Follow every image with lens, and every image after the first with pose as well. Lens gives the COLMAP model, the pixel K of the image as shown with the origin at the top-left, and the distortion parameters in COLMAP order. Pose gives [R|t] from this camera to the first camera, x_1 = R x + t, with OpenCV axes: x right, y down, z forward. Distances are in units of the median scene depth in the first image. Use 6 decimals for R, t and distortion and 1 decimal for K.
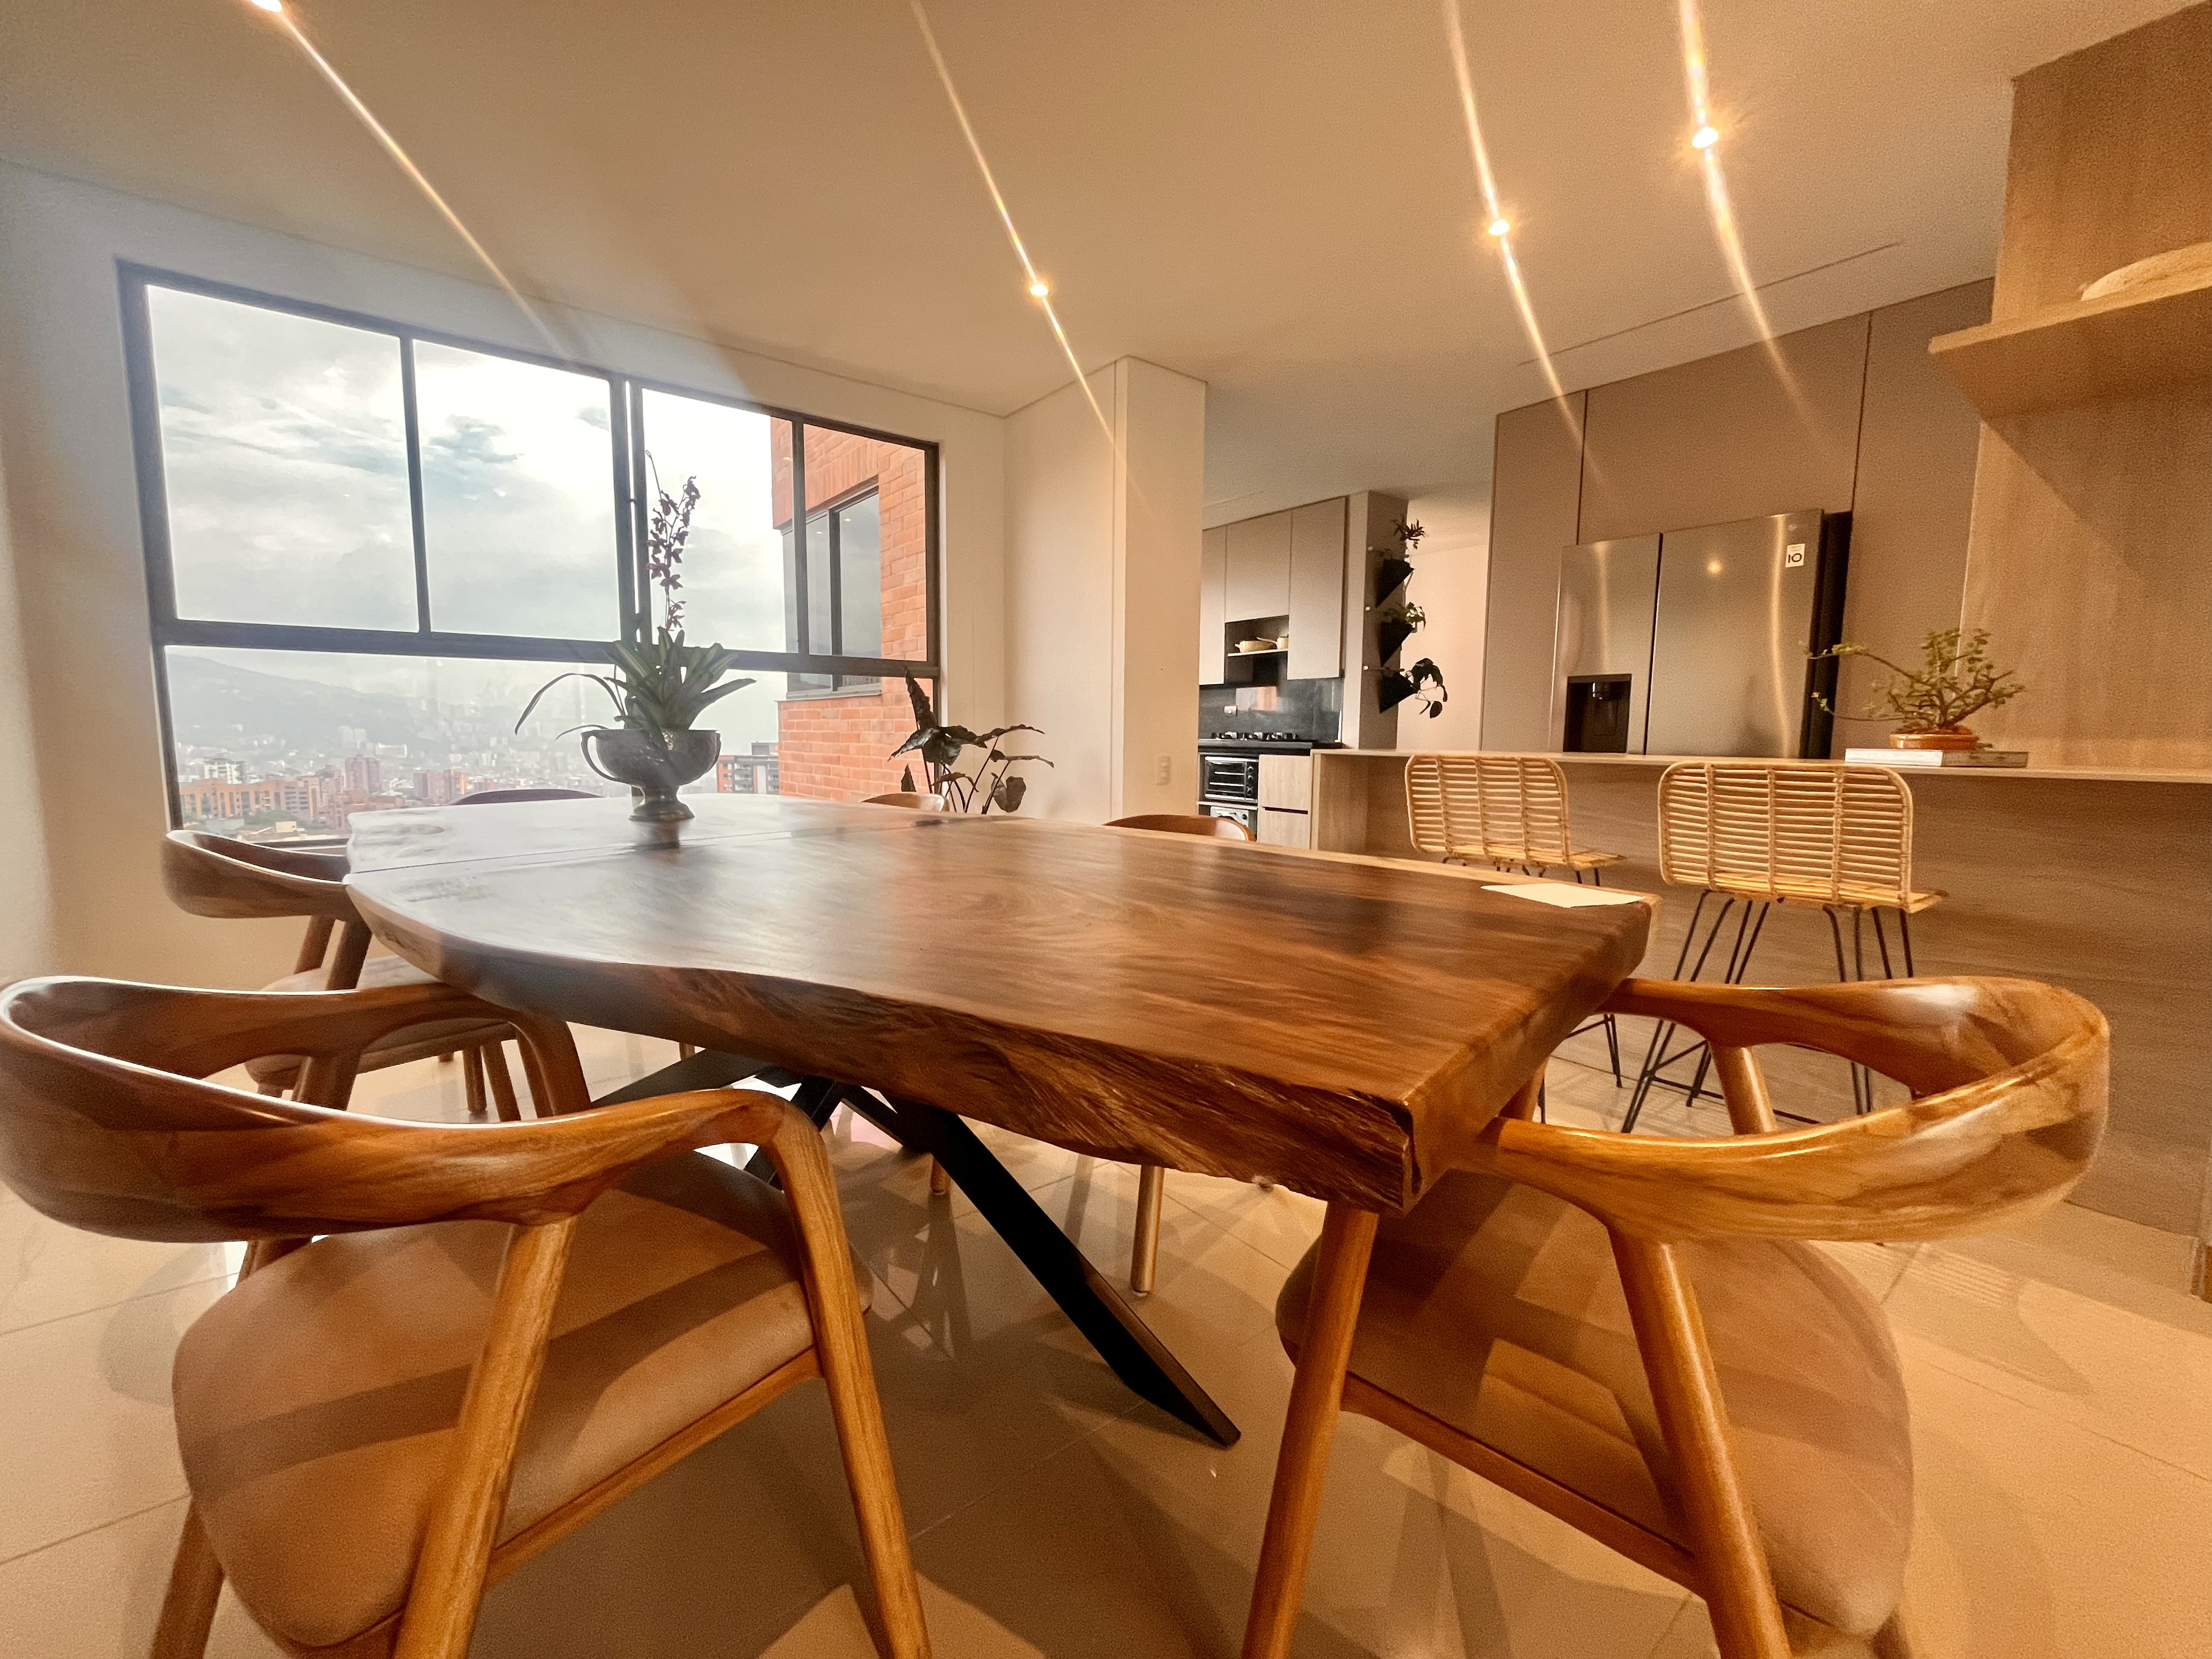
lens RADIAL K [[902.1, 0, 1098.1], [0, 902.1, 827.0], [0, 0, 1]] dist [-0.001331, 0.000255]
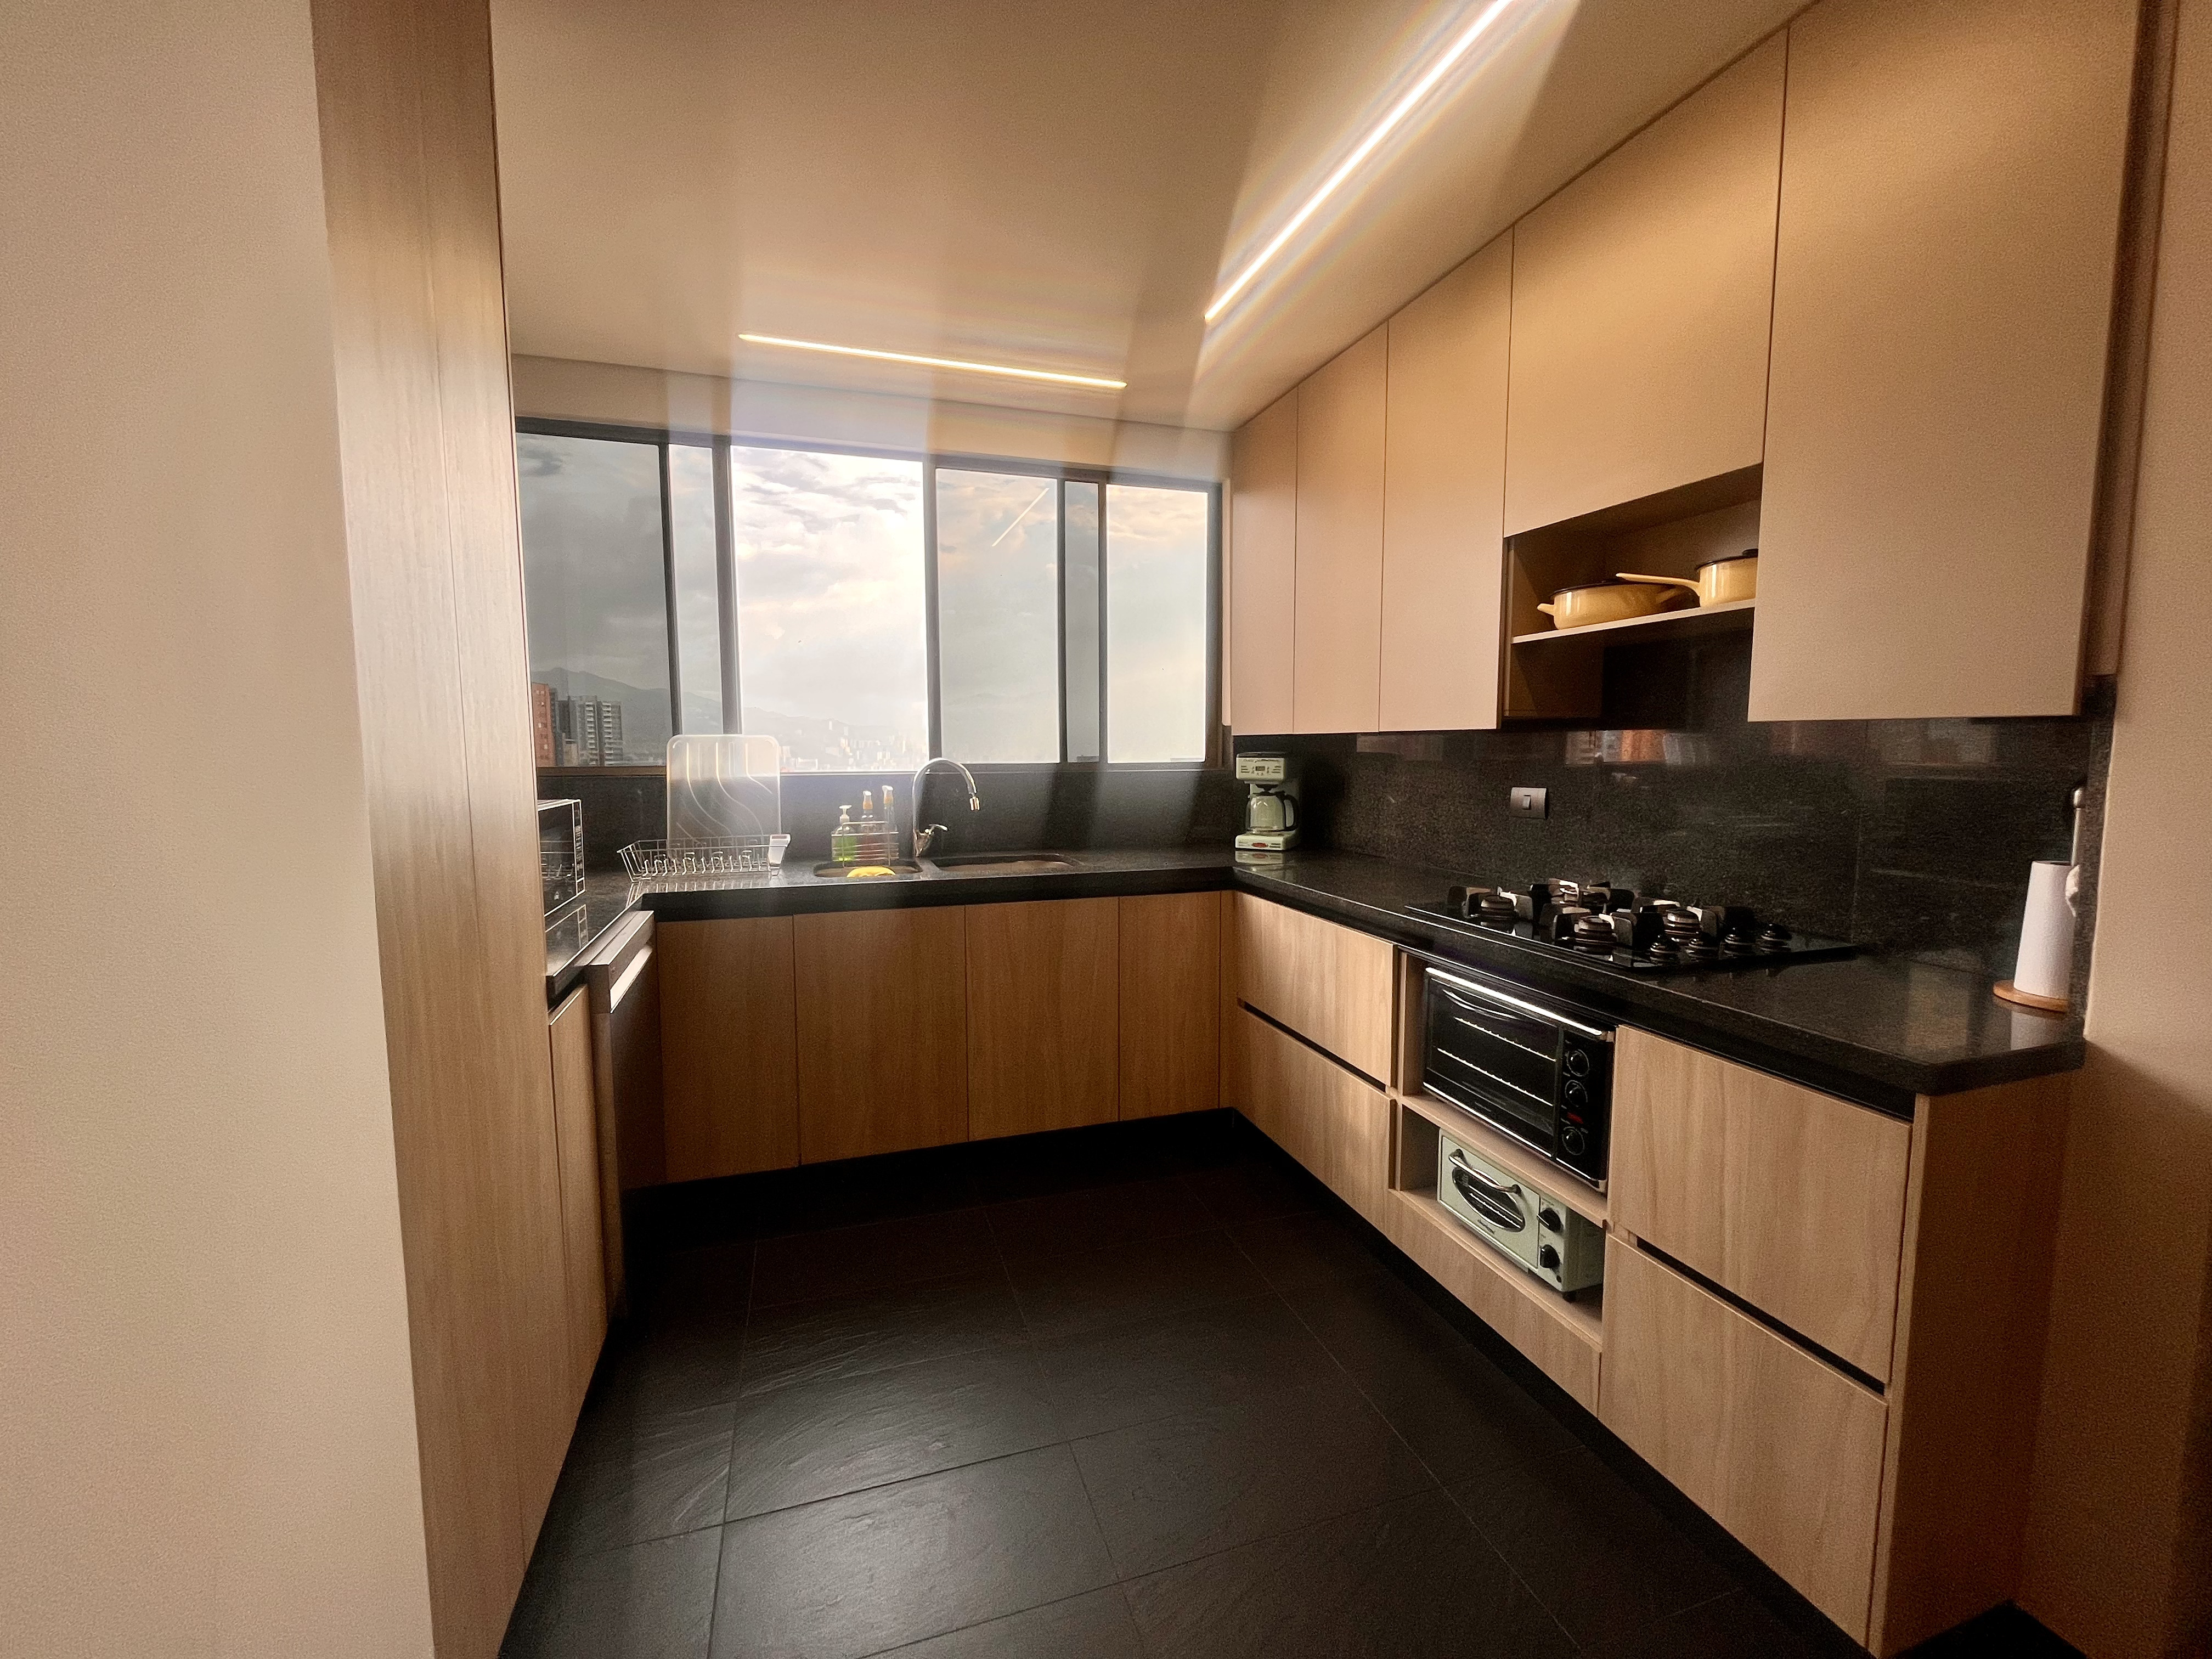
lens RADIAL K [[902.1, 0, 1098.1], [0, 902.1, 827.0], [0, 0, 1]] dist [-0.001331, 0.000255]
pose [[0.935924, 0.019918, -0.351637, 0.137228], [-0.023590, 0.999703, -0.006162, -0.136446], [0.351410, 0.014062, 0.936116, 0.746747]]
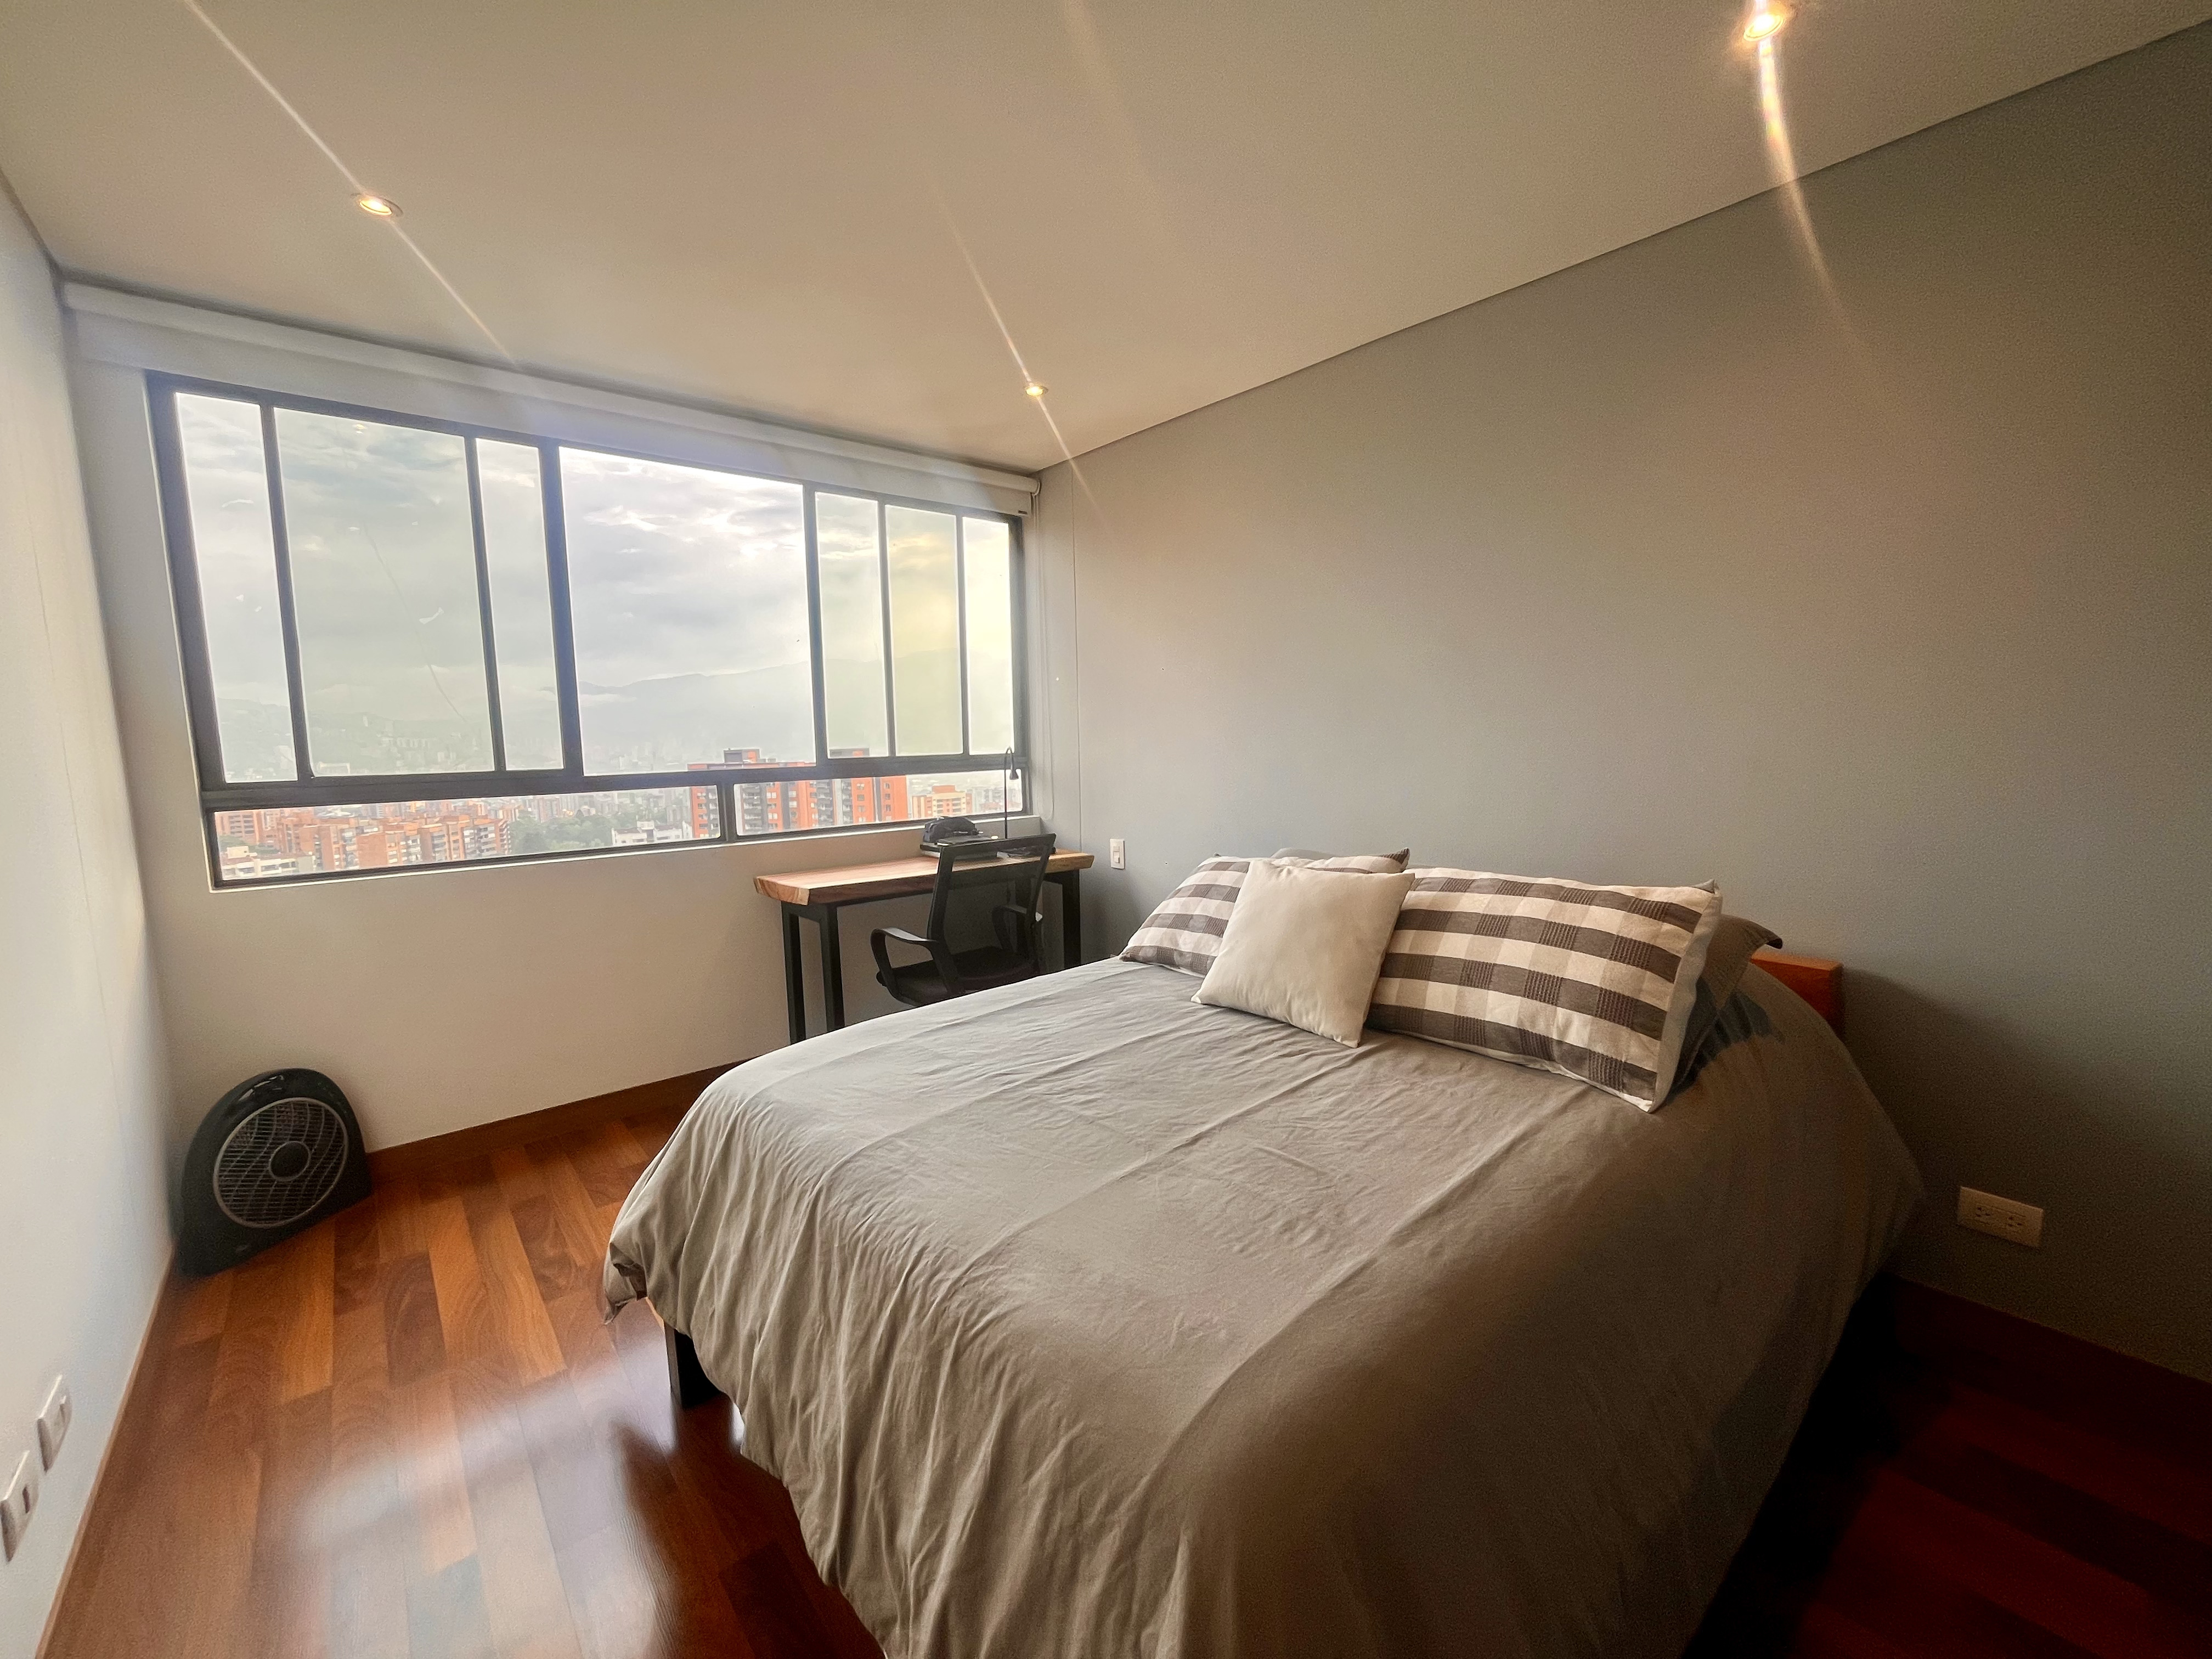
lens RADIAL K [[902.1, 0, 1098.1], [0, 902.1, 827.0], [0, 0, 1]] dist [-0.001331, 0.000255]
pose [[0.998986, -0.031470, 0.032205, -0.106032], [0.031198, 0.999473, 0.008912, -0.081684], [-0.032468, -0.007899, 0.999442, 0.055469]]
